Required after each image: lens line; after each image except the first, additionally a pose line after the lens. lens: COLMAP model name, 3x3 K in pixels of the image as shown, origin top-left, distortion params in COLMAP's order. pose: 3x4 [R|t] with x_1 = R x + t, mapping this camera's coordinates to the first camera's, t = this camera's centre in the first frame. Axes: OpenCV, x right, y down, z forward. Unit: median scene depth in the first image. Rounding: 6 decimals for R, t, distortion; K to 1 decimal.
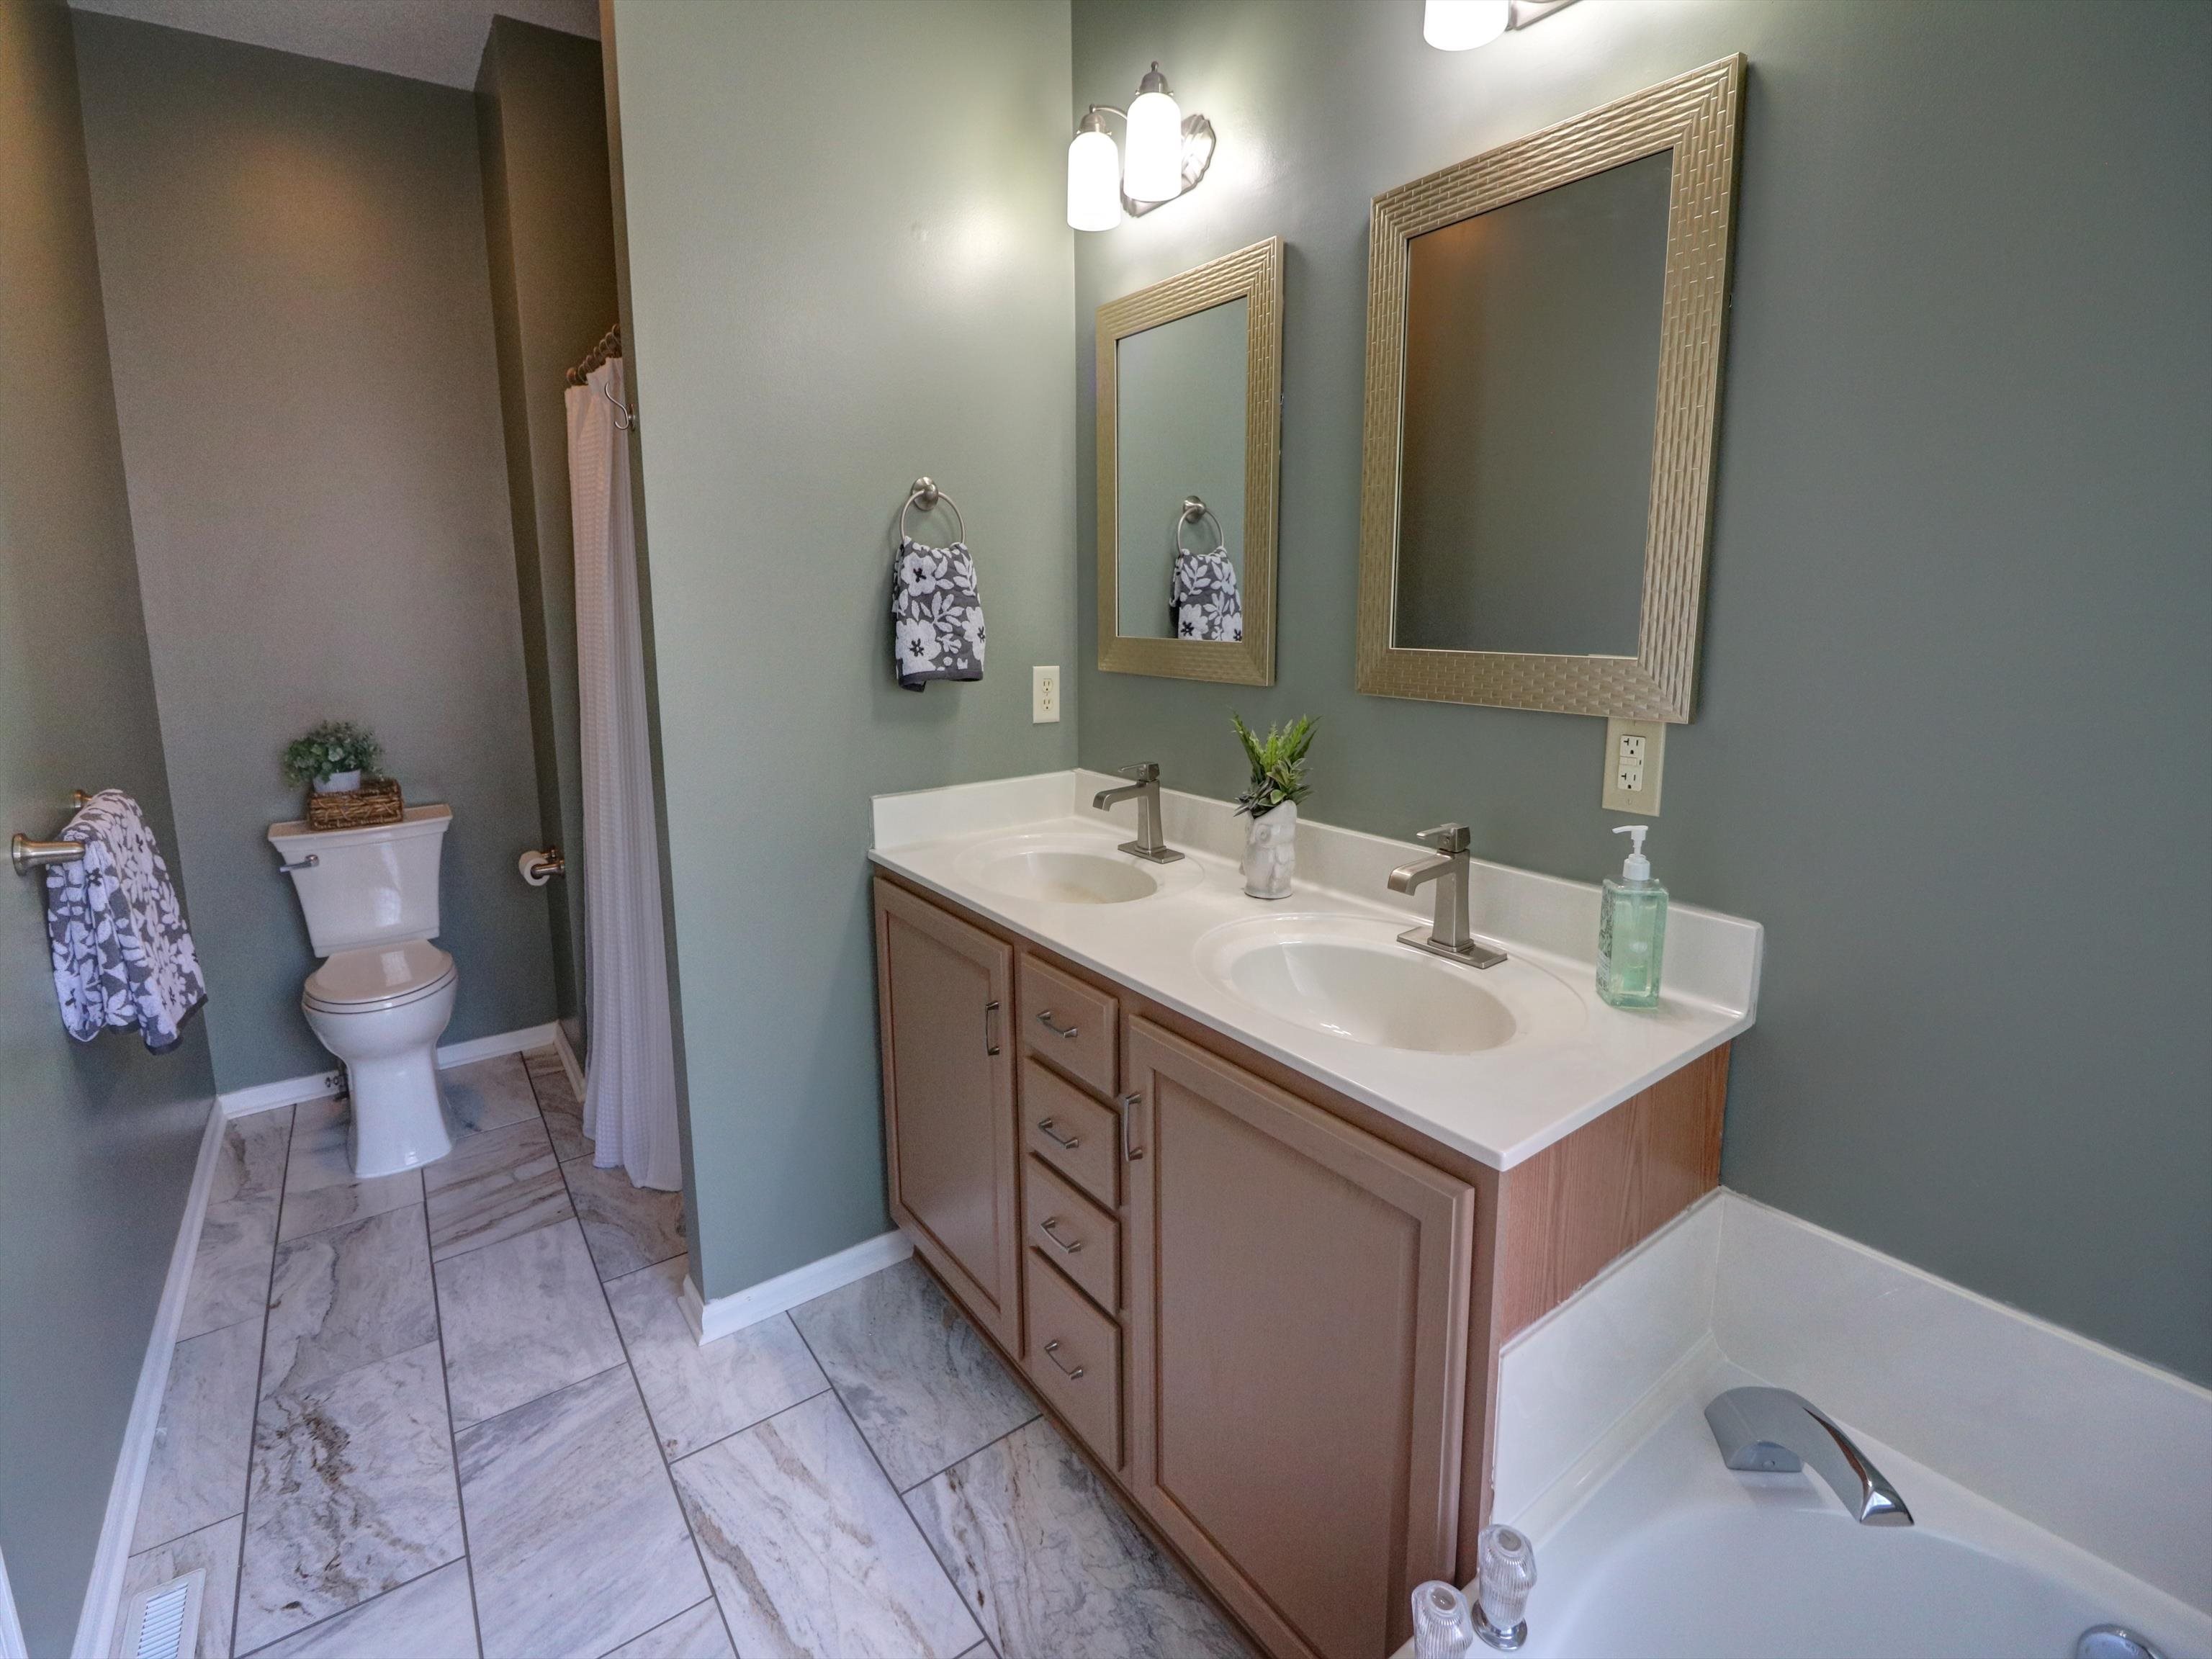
lens RADIAL K [[1035.3, 0, 1111.6], [0, 1035.3, 766.9], [0, 0, 1]] dist [-0.001057, -0.013621]
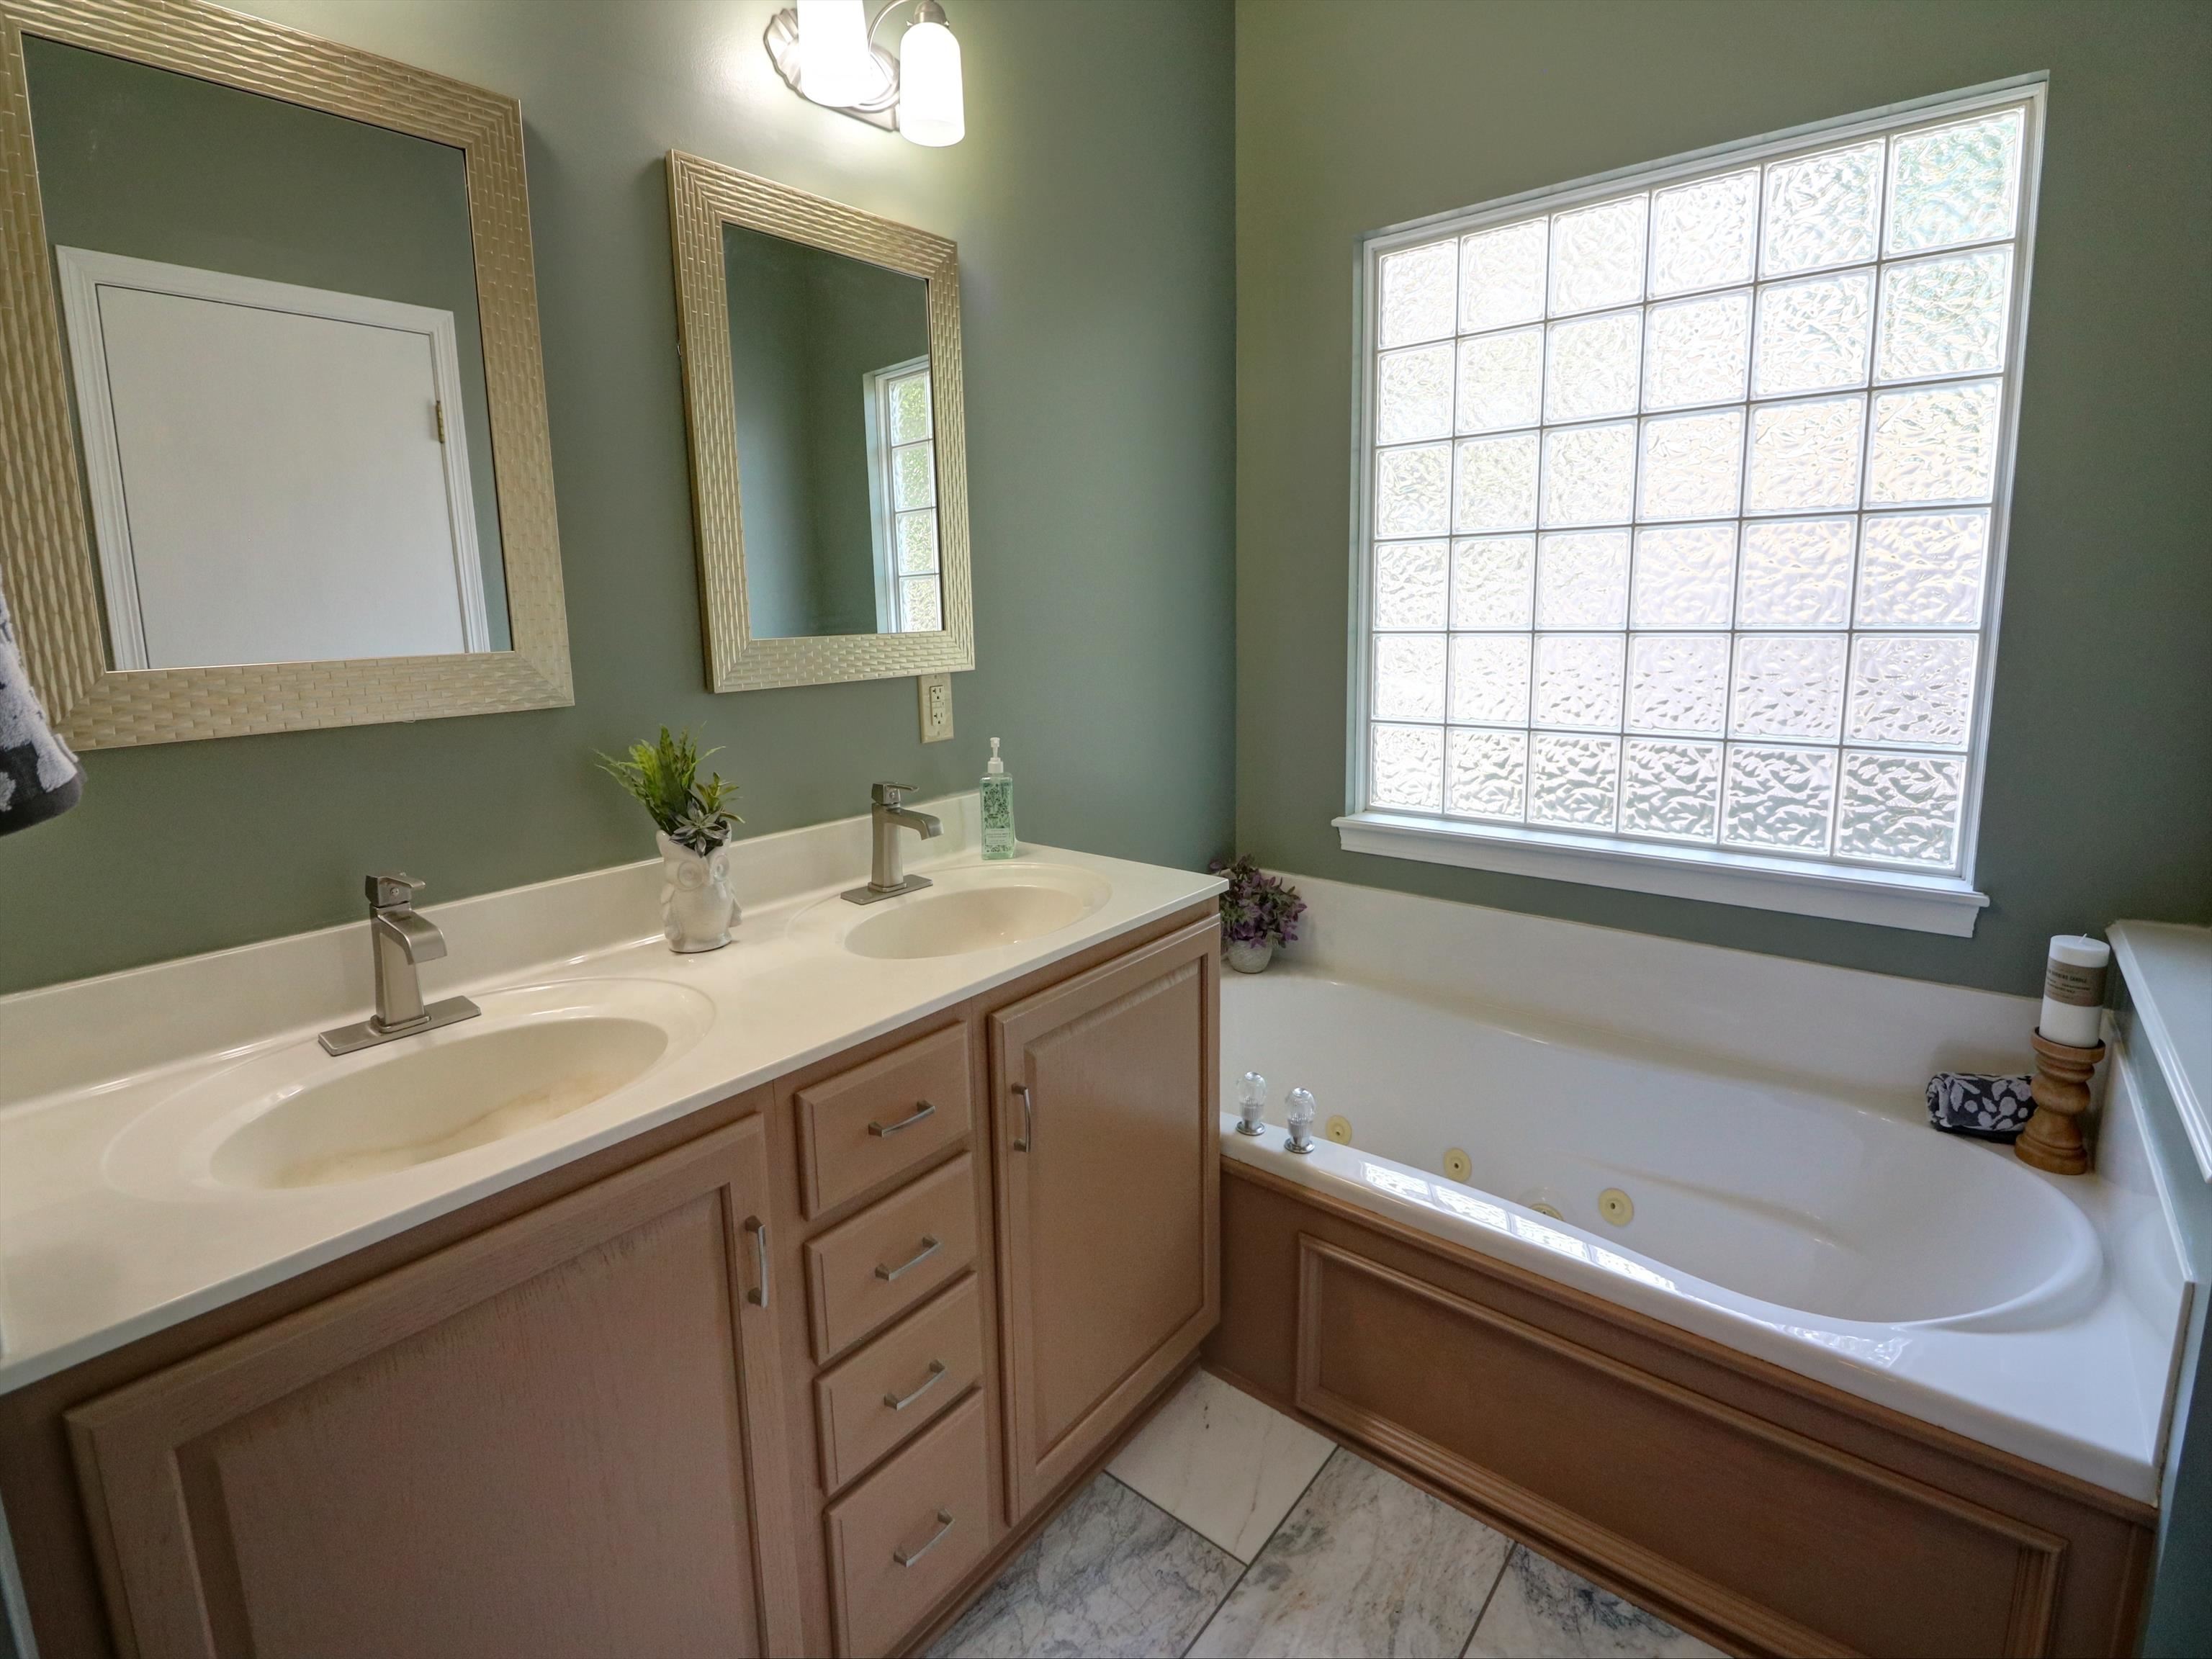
lens RADIAL K [[1035.3, 0, 1111.6], [0, 1035.3, 766.9], [0, 0, 1]] dist [-0.001057, -0.013621]
pose [[-0.261241, -0.136087, 0.955633, -0.825987], [0.188336, 0.963799, 0.188736, -0.128129], [-0.946722, 0.229285, -0.226153, 0.986423]]
